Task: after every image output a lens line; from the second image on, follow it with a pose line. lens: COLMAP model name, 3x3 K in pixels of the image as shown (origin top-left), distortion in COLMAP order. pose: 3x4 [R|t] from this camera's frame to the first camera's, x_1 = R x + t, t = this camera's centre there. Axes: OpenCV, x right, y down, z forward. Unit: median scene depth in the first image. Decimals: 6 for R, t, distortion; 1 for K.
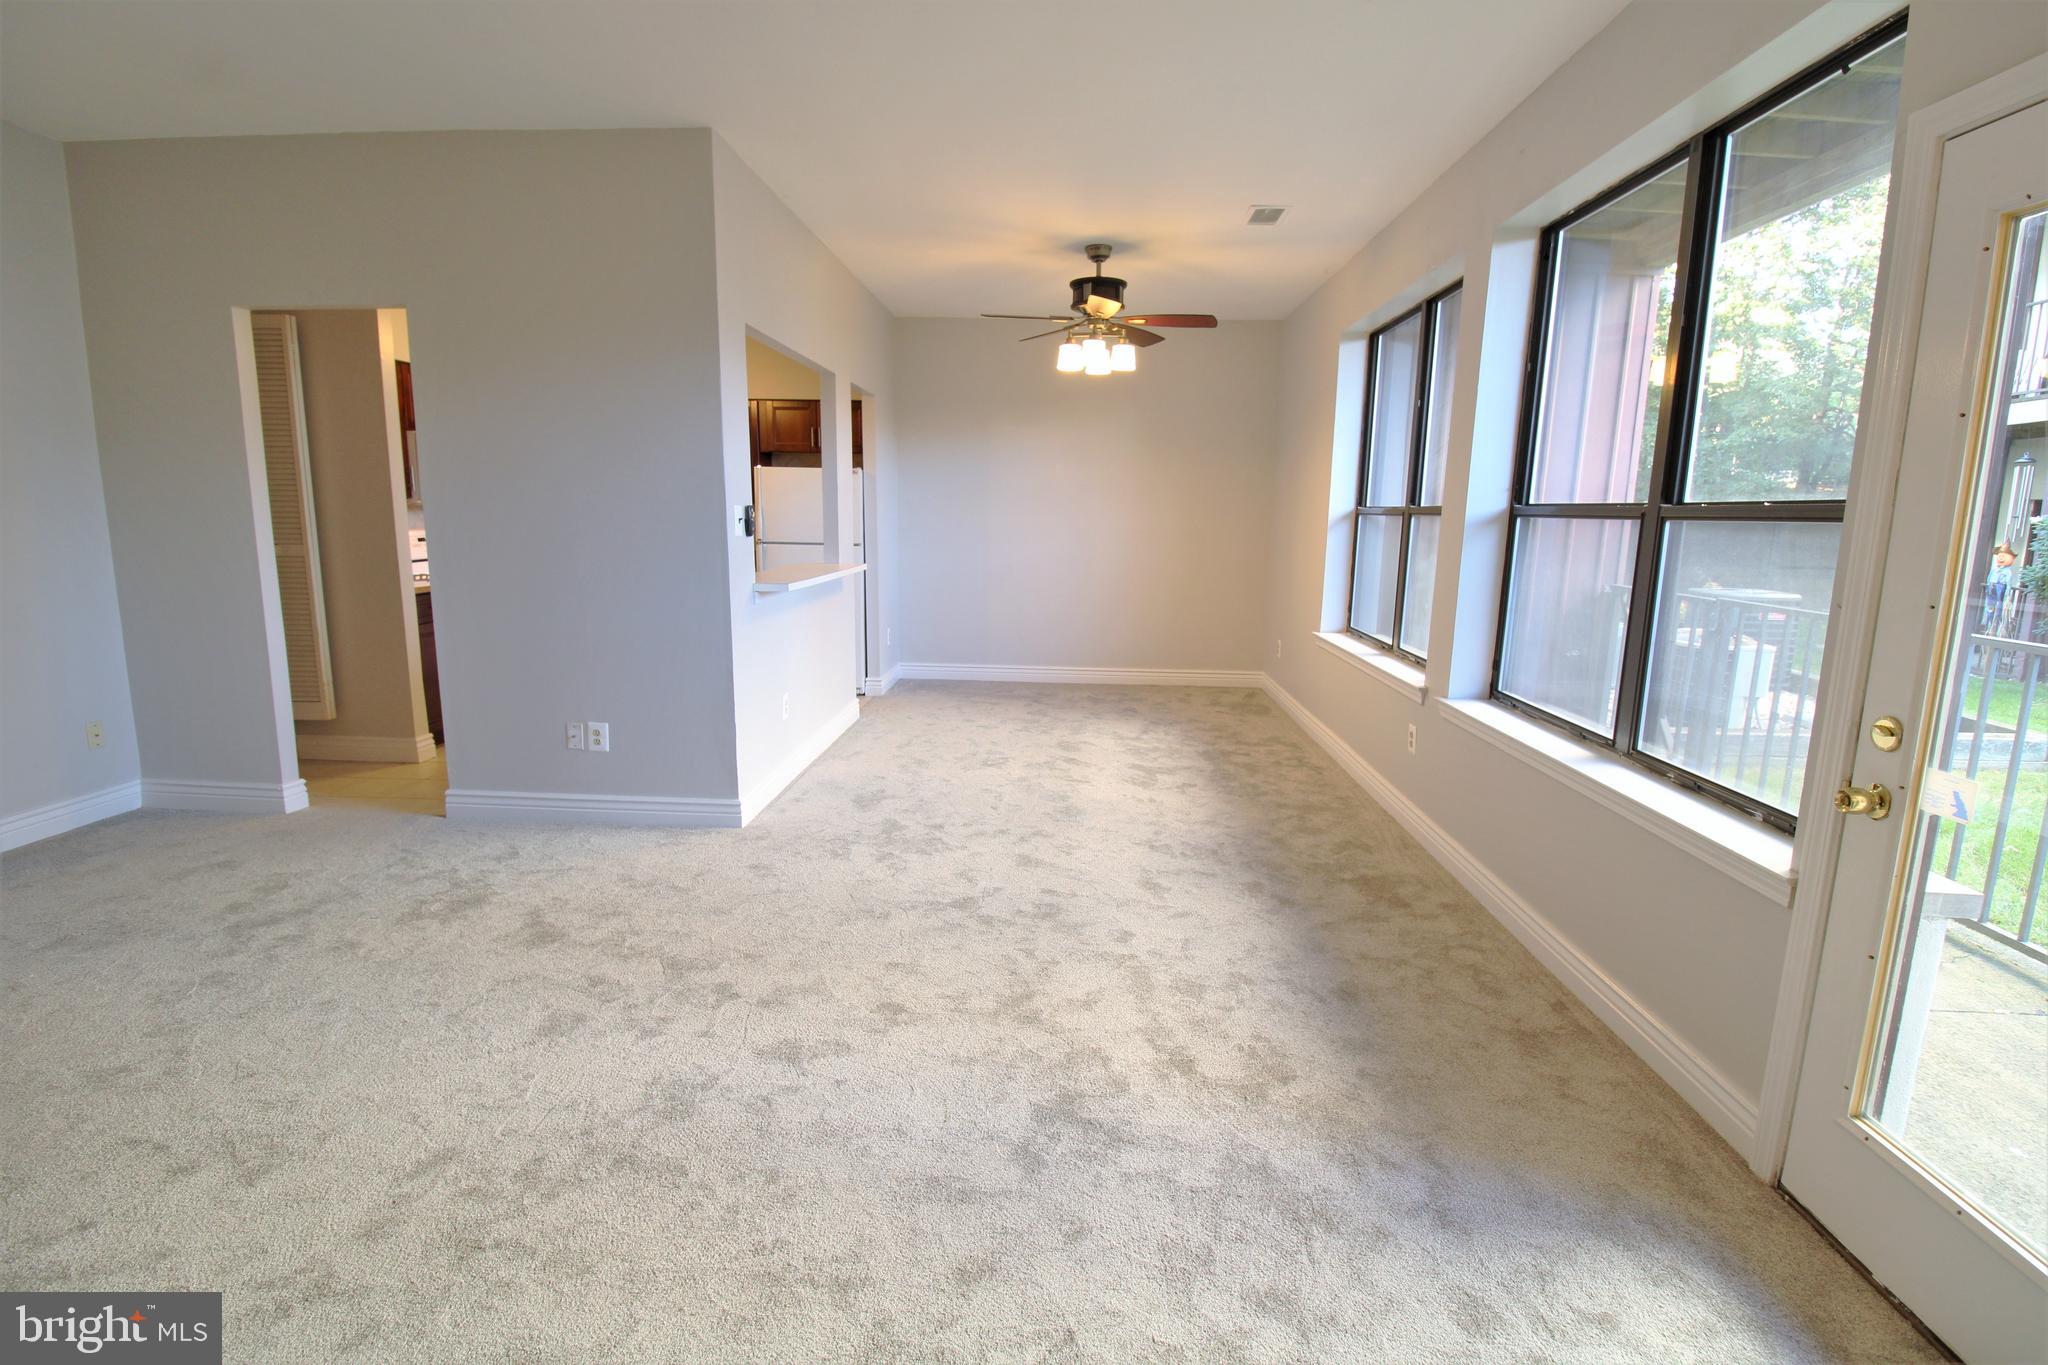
lens RADIAL K [[946.8, 0, 1032.7], [0, 946.8, 669.9], [0, 0, 1]] dist [-0.004082, -0.009893]
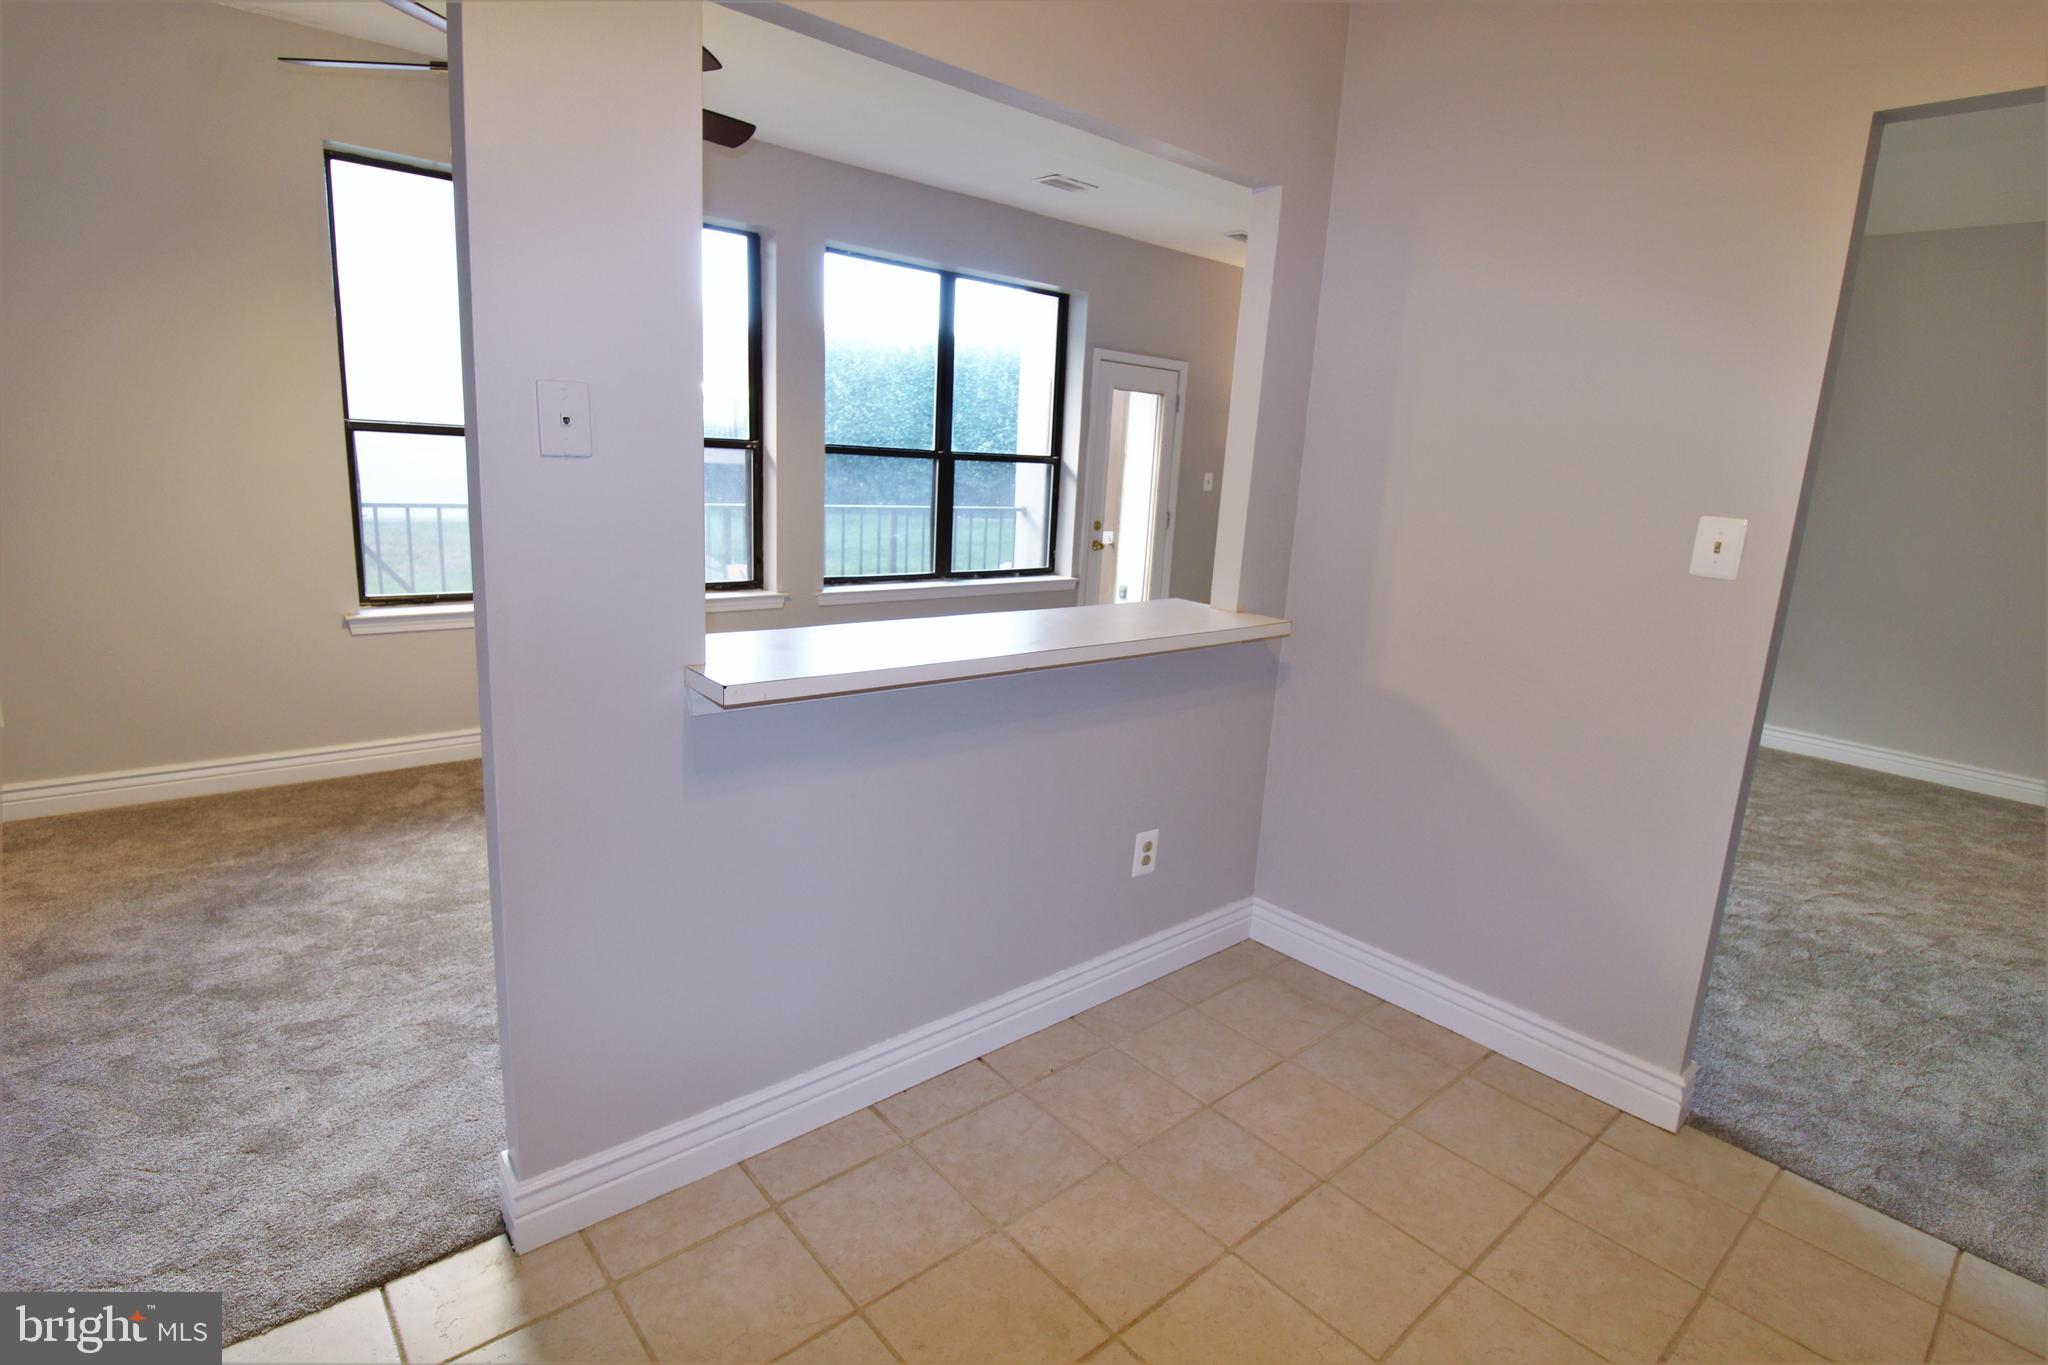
lens RADIAL K [[1021.5, 0, 1035.6], [0, 1021.5, 665.2], [0, 0, 1]] dist [-0.004564, -0.010757]
pose [[-0.692351, -0.199937, 0.693307, -0.841179], [0.052832, 0.944218, 0.325055, -0.344631], [-0.719624, 0.261681, -0.643167, 1.854521]]
